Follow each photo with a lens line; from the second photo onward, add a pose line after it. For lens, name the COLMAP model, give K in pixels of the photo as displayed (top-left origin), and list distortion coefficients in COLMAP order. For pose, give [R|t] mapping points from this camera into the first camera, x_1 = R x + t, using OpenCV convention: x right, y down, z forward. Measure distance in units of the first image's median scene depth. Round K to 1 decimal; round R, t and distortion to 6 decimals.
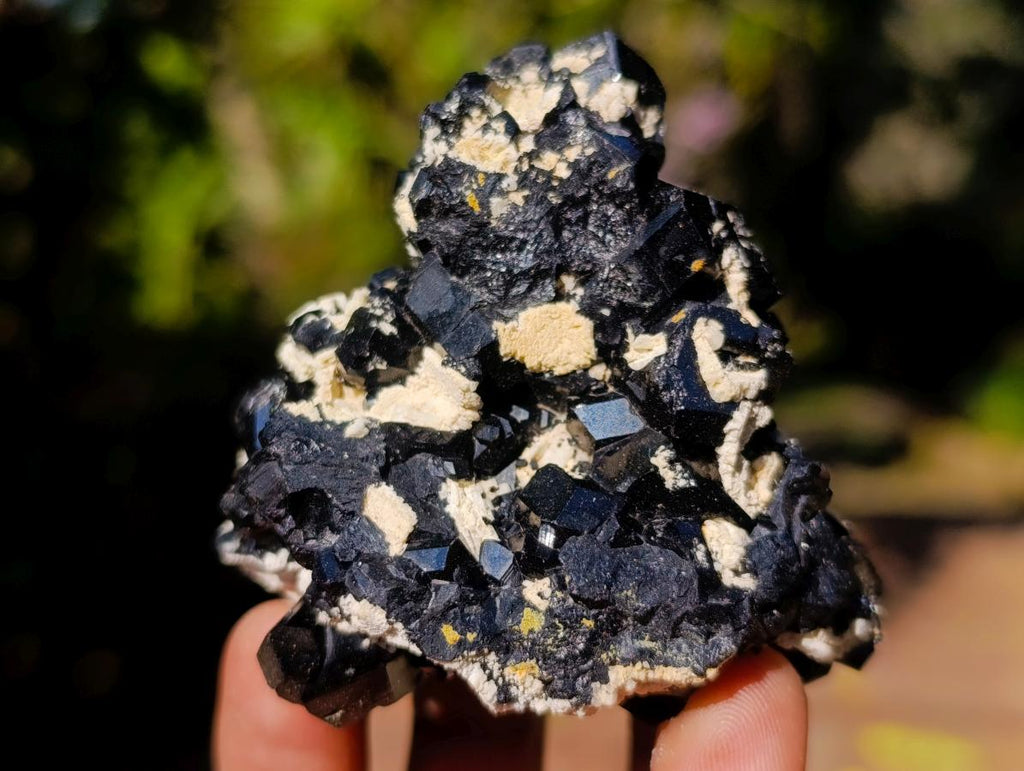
lens RADIAL K [[1591.4, 0, 512.0], [0, 1591.4, 385.5], [0, 0, 1]] dist [0.247855, -1.192297]
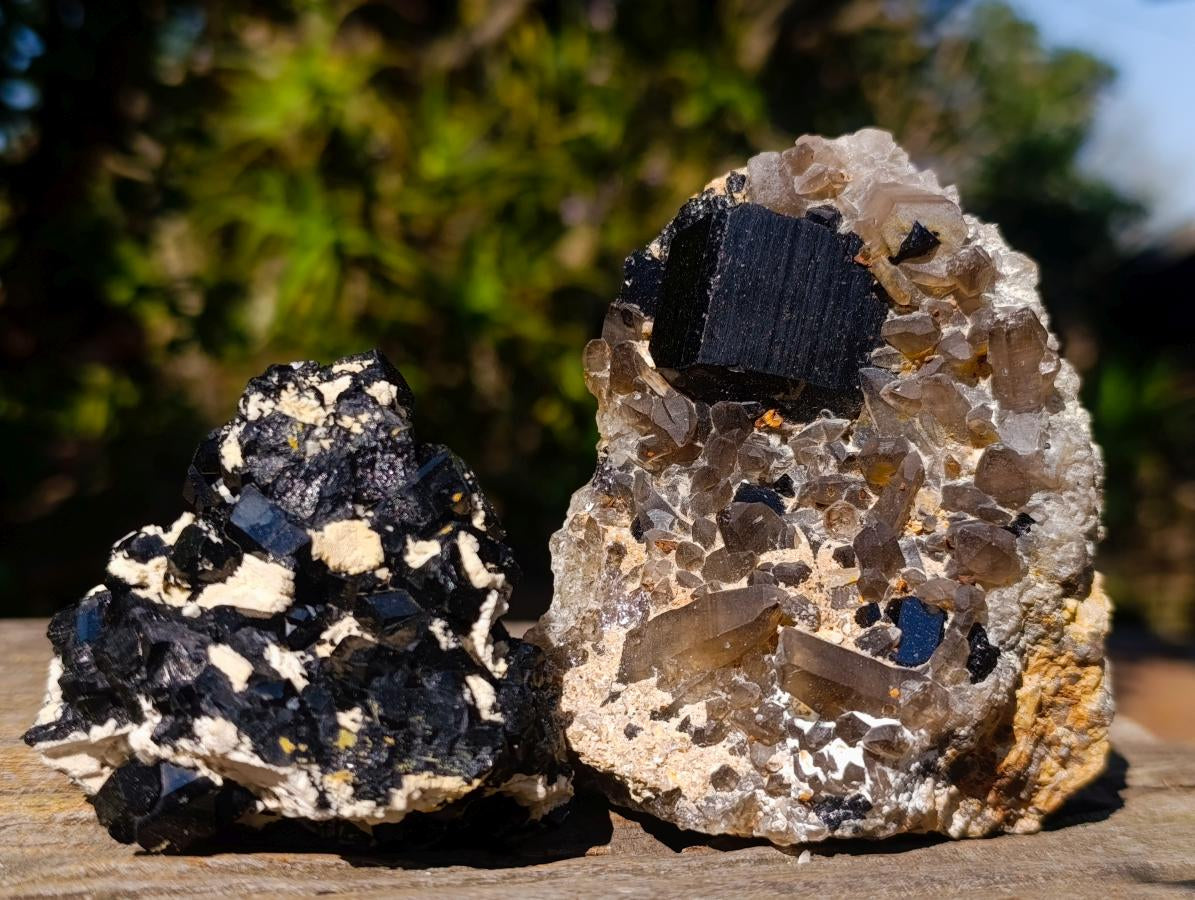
lens RADIAL K [[1857.2, 0, 597.5], [0, 1857.2, 450.0], [0, 0, 1]] dist [0.247855, -1.192297]
pose [[0.925338, 0.086929, 0.369044, -0.367141], [0.038023, 0.947177, -0.318448, 0.400660], [-0.377232, 0.308704, 0.873154, -0.466172]]
